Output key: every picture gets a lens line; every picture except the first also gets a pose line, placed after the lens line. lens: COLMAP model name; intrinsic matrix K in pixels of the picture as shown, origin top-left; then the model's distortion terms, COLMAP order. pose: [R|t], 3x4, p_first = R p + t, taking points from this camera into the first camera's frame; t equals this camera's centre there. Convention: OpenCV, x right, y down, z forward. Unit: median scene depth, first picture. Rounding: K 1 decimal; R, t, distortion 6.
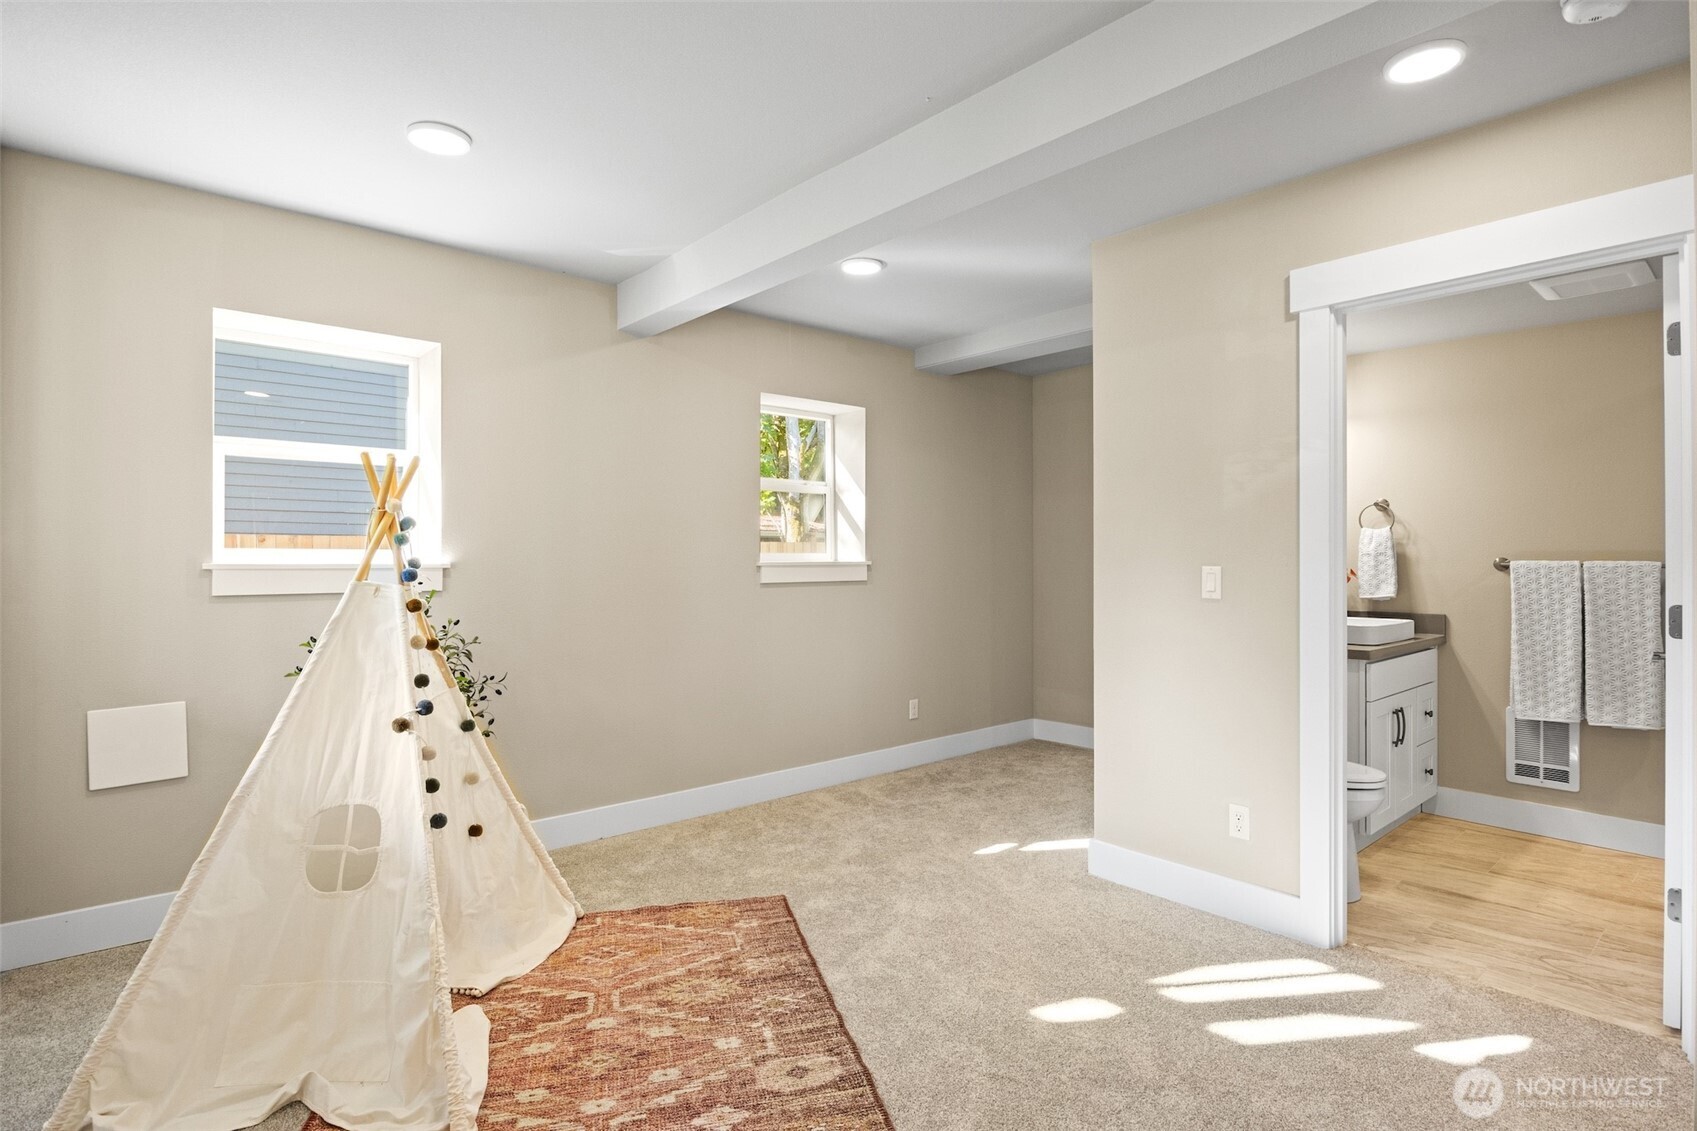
lens RADIAL K [[850.7, 0, 839.8], [0, 850.7, 560.2], [0, 0, 1]] dist [-0.003634, -0.003815]
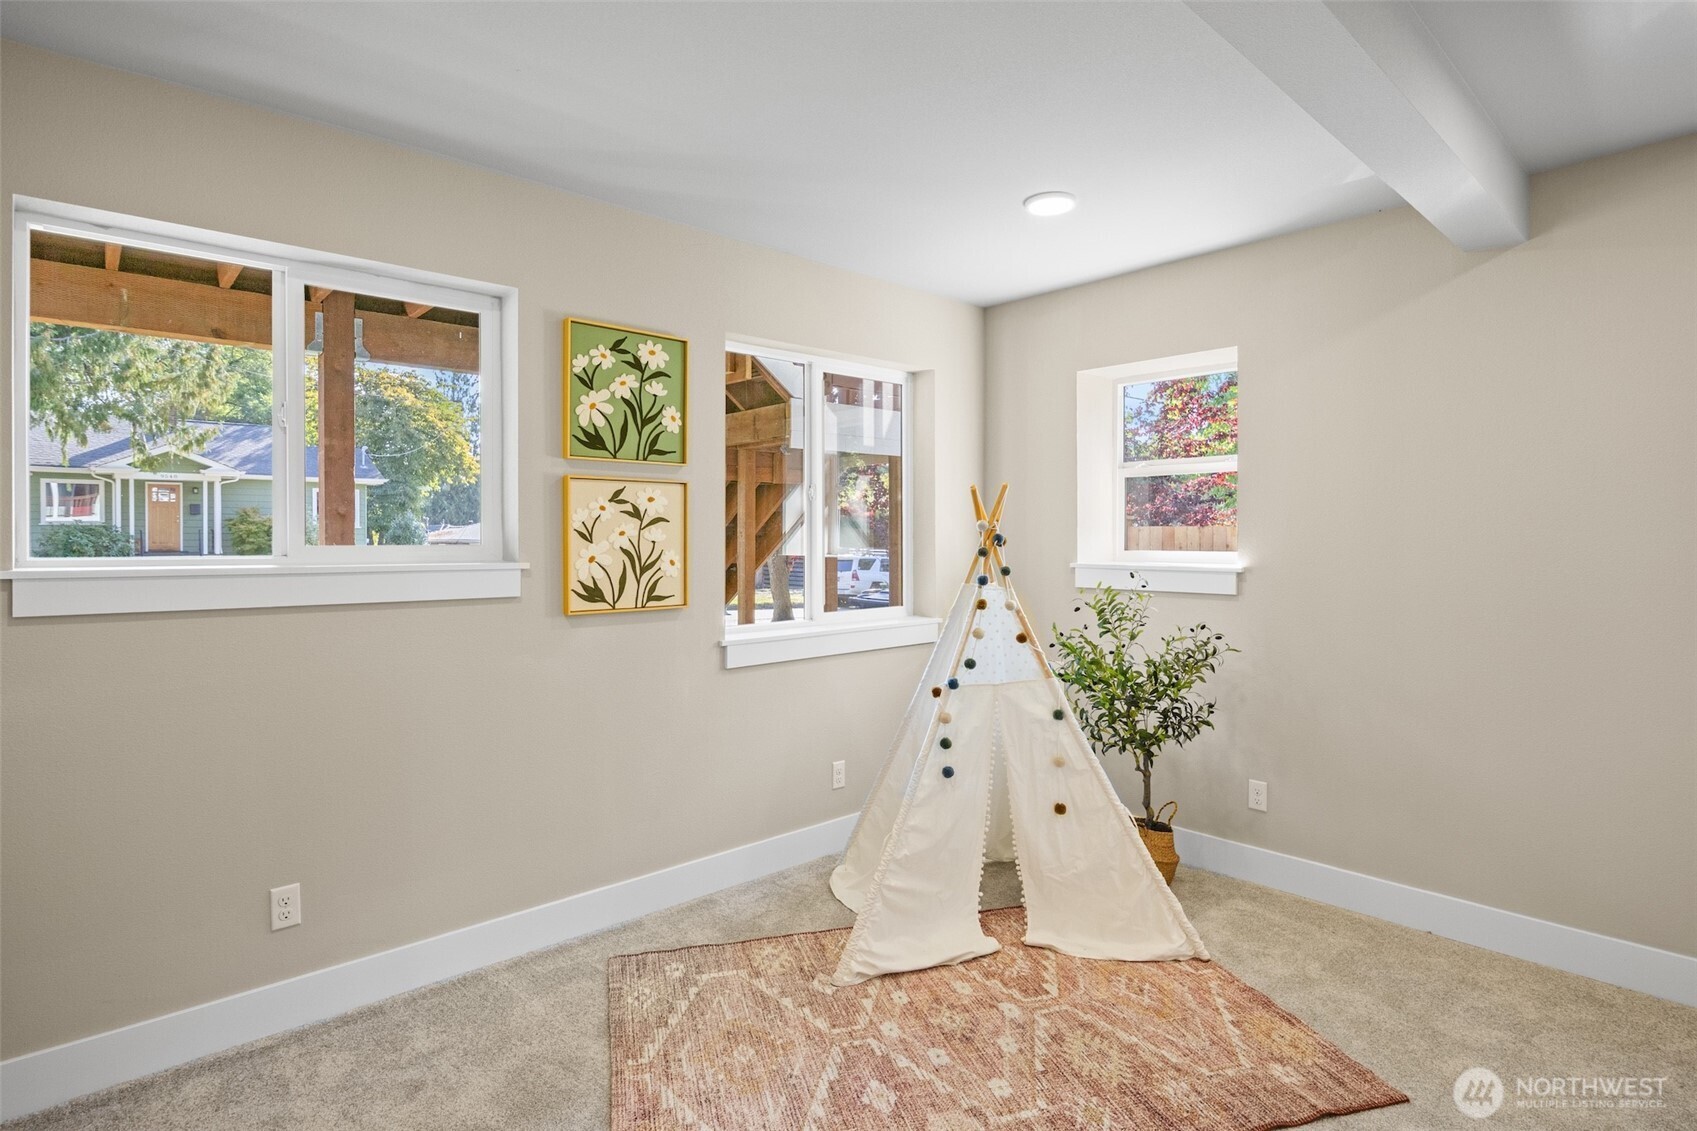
lens RADIAL K [[850.7, 0, 846.1], [0, 850.7, 556.5], [0, 0, 1]] dist [-0.003634, -0.003815]
pose [[0.024780, 0.017233, -0.999544, 0.743330], [0.005203, 0.999836, 0.017368, -0.040597], [0.999679, -0.005631, 0.024686, 0.745924]]
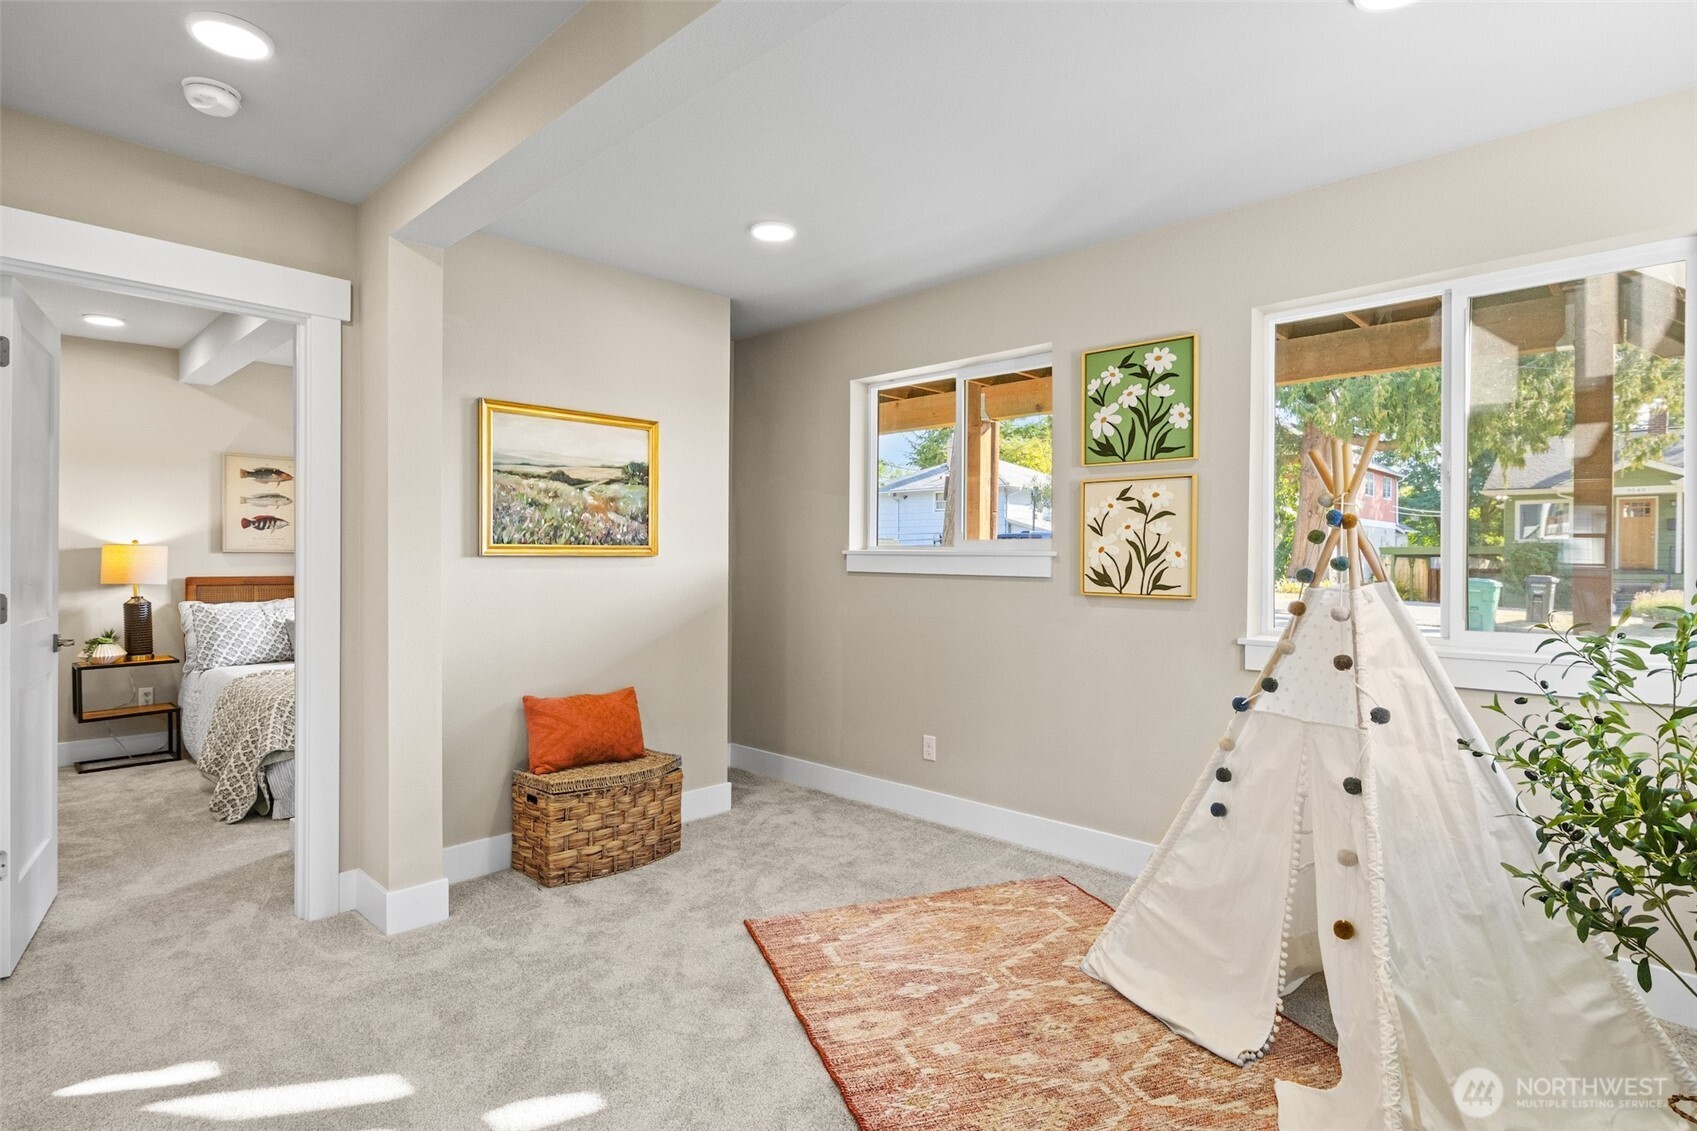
lens RADIAL K [[850.7, 0, 859.8], [0, 850.7, 563.2], [0, 0, 1]] dist [-0.003634, -0.003815]
pose [[-0.993699, -0.006318, -0.111902, 0.075210], [-0.006813, 0.999969, 0.004041, 0.003274], [0.111873, 0.004777, -0.993711, 1.813085]]
